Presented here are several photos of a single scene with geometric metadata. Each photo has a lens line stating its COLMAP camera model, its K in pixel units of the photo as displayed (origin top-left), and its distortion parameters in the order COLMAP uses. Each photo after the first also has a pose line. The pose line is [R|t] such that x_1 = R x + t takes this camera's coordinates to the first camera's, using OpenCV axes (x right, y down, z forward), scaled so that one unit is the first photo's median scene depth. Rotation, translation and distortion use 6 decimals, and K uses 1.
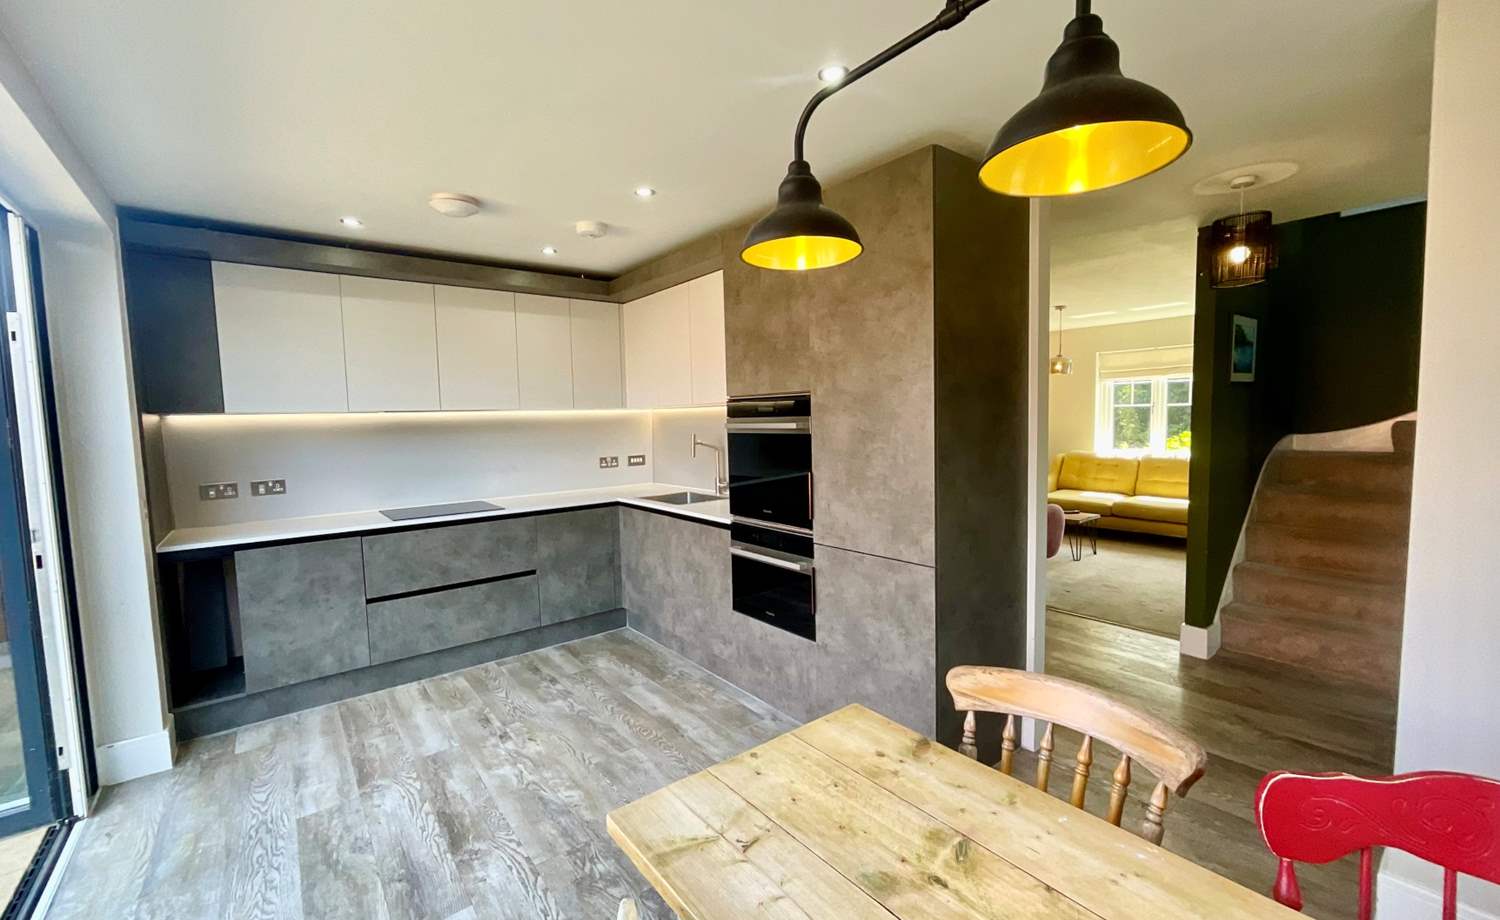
lens RADIAL K [[613.1, 0, 750.0], [0, 613.1, 460.0], [0, 0, 1]] dist [-0.001546, -0.000210]
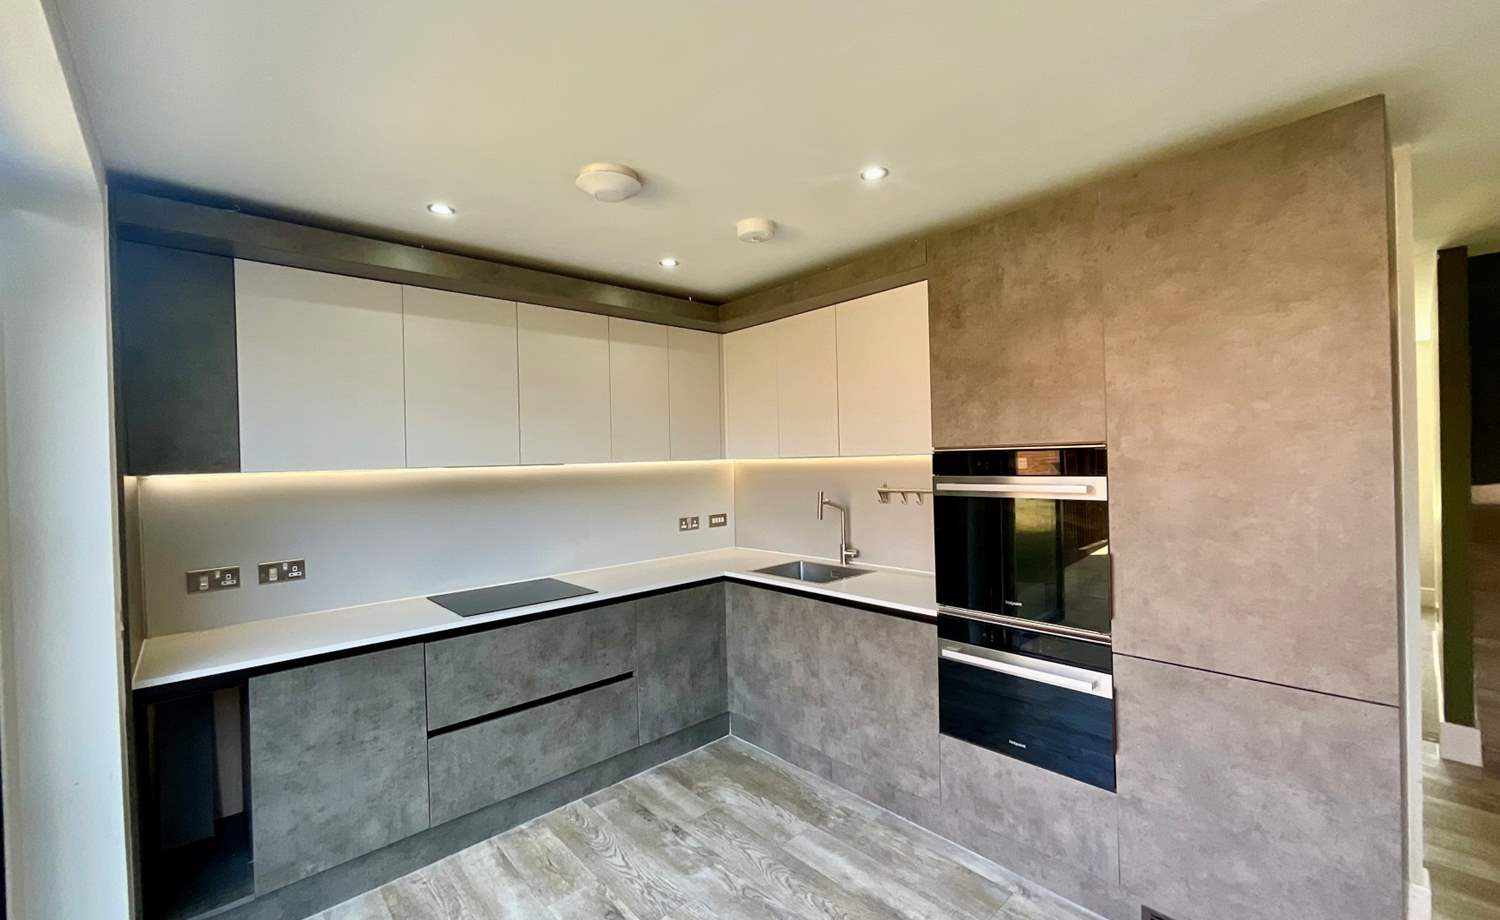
lens RADIAL K [[609.0, 0, 750.0], [0, 609.0, 460.0], [0, 0, 1]] dist [-0.000460, 0.000453]
pose [[0.997372, -0.001851, 0.072423, -0.302328], [0.006951, 0.997507, -0.070224, -0.034619], [-0.072113, 0.070543, 0.994899, 0.247219]]
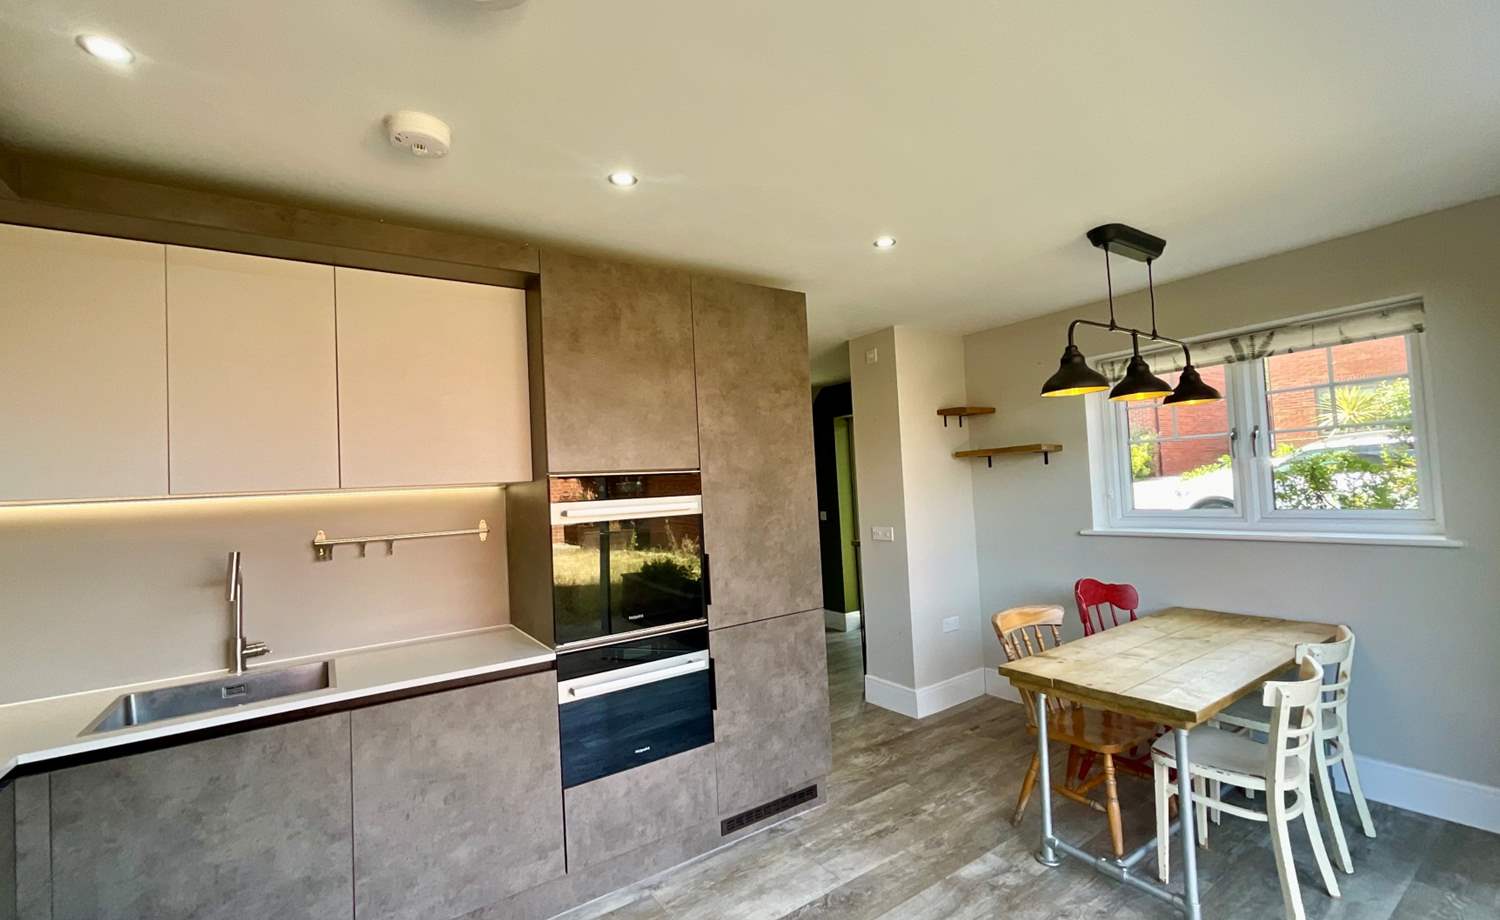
lens RADIAL K [[625.0, 0, 753.5], [0, 625.0, 466.0], [0, 0, 1]] dist [-0.001357, 0.000130]
pose [[0.073886, 0.058120, 0.995572, -0.691652], [0.123118, 0.990132, -0.066940, -0.033073], [-0.989638, 0.127518, 0.066001, 0.682038]]
